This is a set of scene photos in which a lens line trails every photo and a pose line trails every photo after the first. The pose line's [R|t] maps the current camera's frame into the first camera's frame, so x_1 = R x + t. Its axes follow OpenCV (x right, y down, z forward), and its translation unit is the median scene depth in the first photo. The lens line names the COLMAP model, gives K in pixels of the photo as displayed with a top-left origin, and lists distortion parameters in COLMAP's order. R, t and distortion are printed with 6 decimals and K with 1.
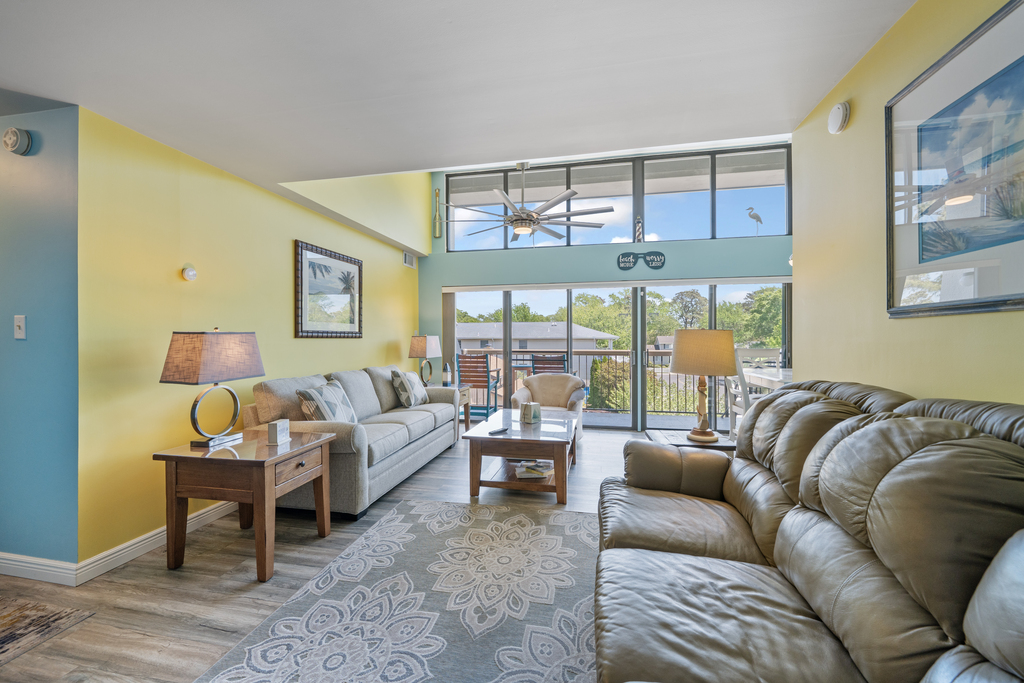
lens RADIAL K [[411.8, 0, 519.5], [0, 411.8, 341.8], [0, 0, 1]] dist [-0.003299, 0.000264]
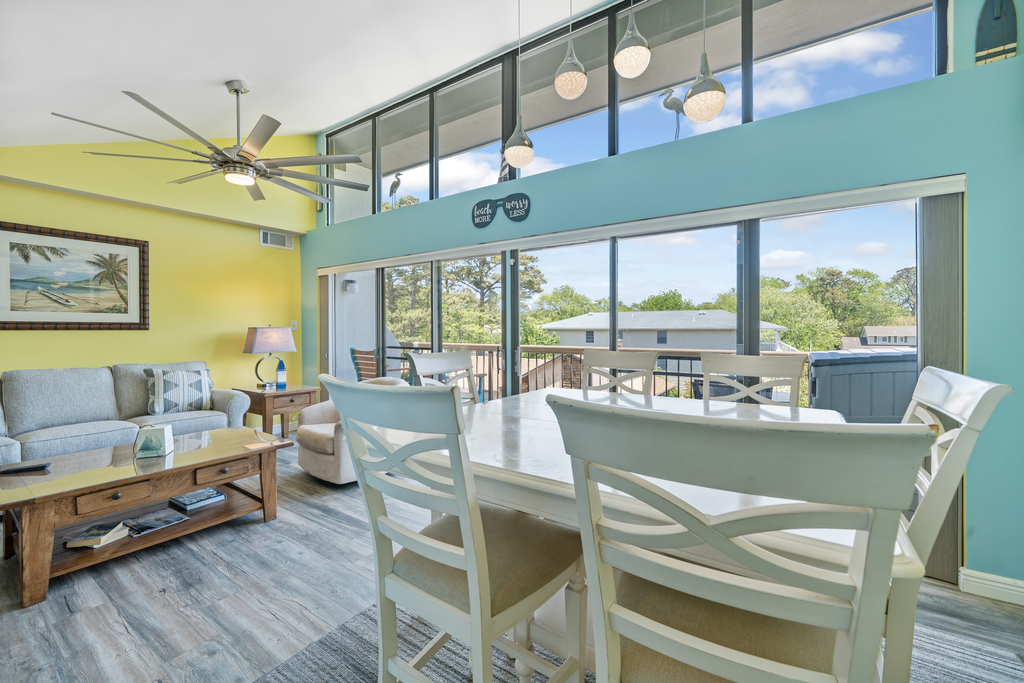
lens RADIAL K [[411.8, 0, 529.1], [0, 411.8, 333.4], [0, 0, 1]] dist [-0.003299, 0.000264]
pose [[0.923037, 0.006217, -0.384661, 0.572536], [-0.004992, 0.999979, 0.004184, -0.006771], [0.384679, -0.001942, 0.923048, 0.409294]]
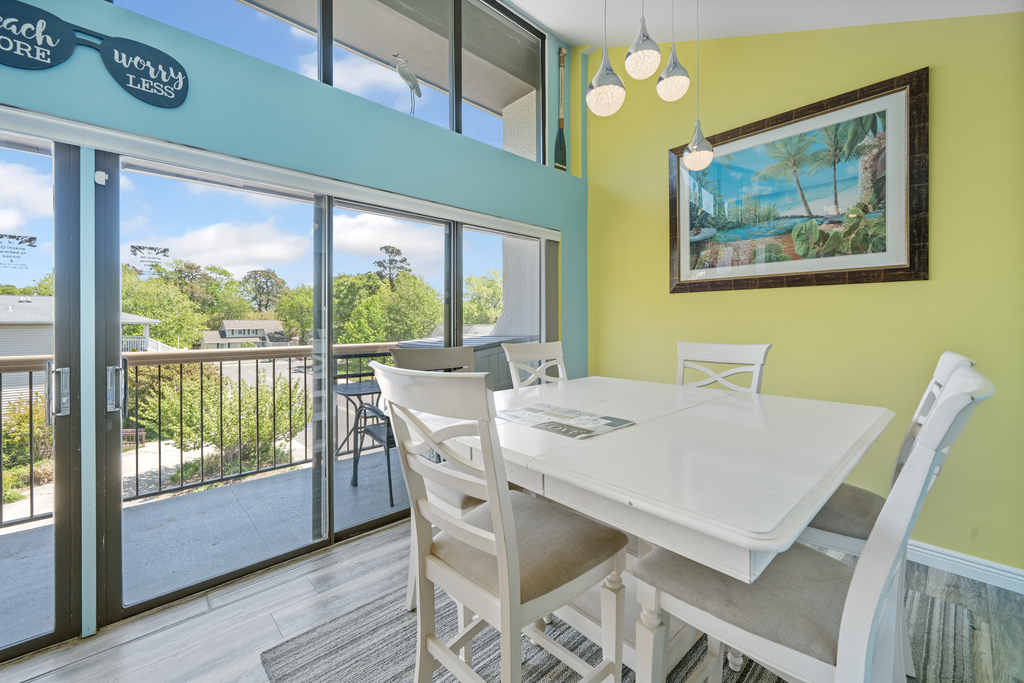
lens RADIAL K [[411.8, 0, 501.8], [0, 411.8, 320.8], [0, 0, 1]] dist [-0.003299, 0.000264]
pose [[0.609513, 0.003323, 0.792769, 0.238028], [0.007642, 0.999920, -0.010067, -0.006410], [-0.792740, 0.012194, 0.609438, 0.582415]]
